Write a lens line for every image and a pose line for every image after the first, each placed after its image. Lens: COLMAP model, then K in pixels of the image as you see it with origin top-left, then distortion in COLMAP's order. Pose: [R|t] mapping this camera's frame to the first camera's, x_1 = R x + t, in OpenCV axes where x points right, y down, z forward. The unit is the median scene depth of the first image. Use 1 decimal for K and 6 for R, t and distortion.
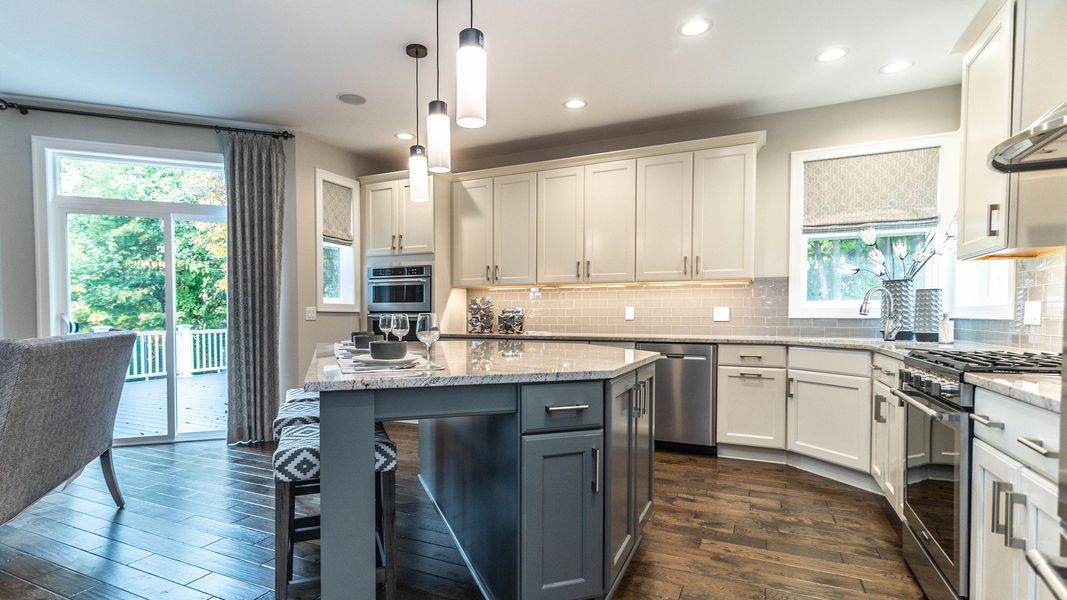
lens RADIAL K [[528.2, 0, 517.5], [0, 528.2, 328.4], [0, 0, 1]] dist [0.023199, 0.000256]
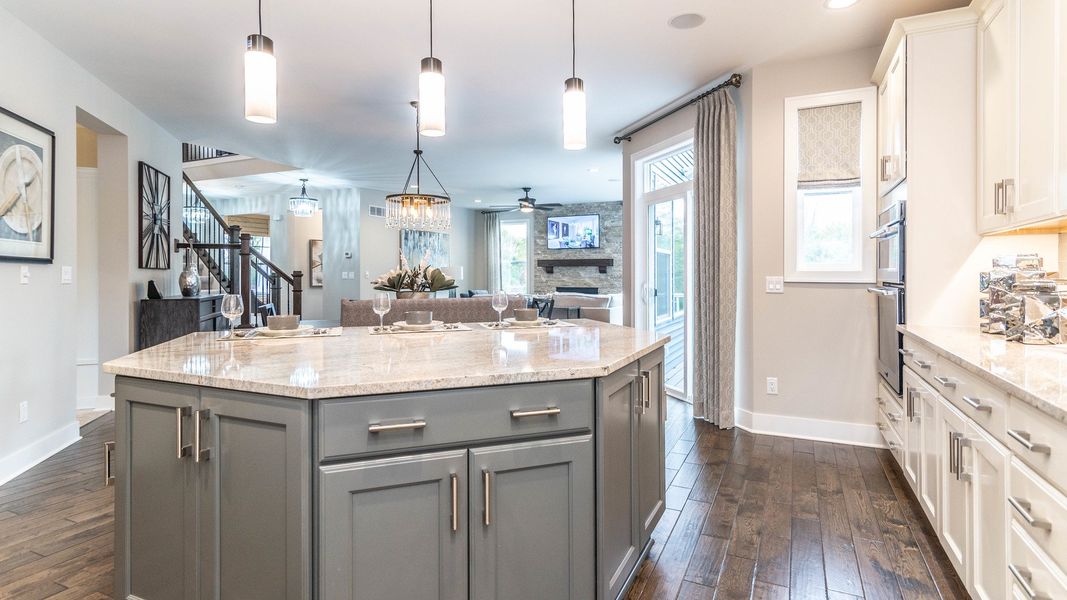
lens RADIAL K [[533.1, 0, 552.6], [0, 533.1, 276.9], [0, 0, 1]] dist [-0.000759, -0.000428]
pose [[0.008443, 0.005473, -0.999949, 0.445963], [-0.021098, 0.999763, 0.005294, -0.039089], [0.999742, 0.021052, 0.008557, 0.712277]]
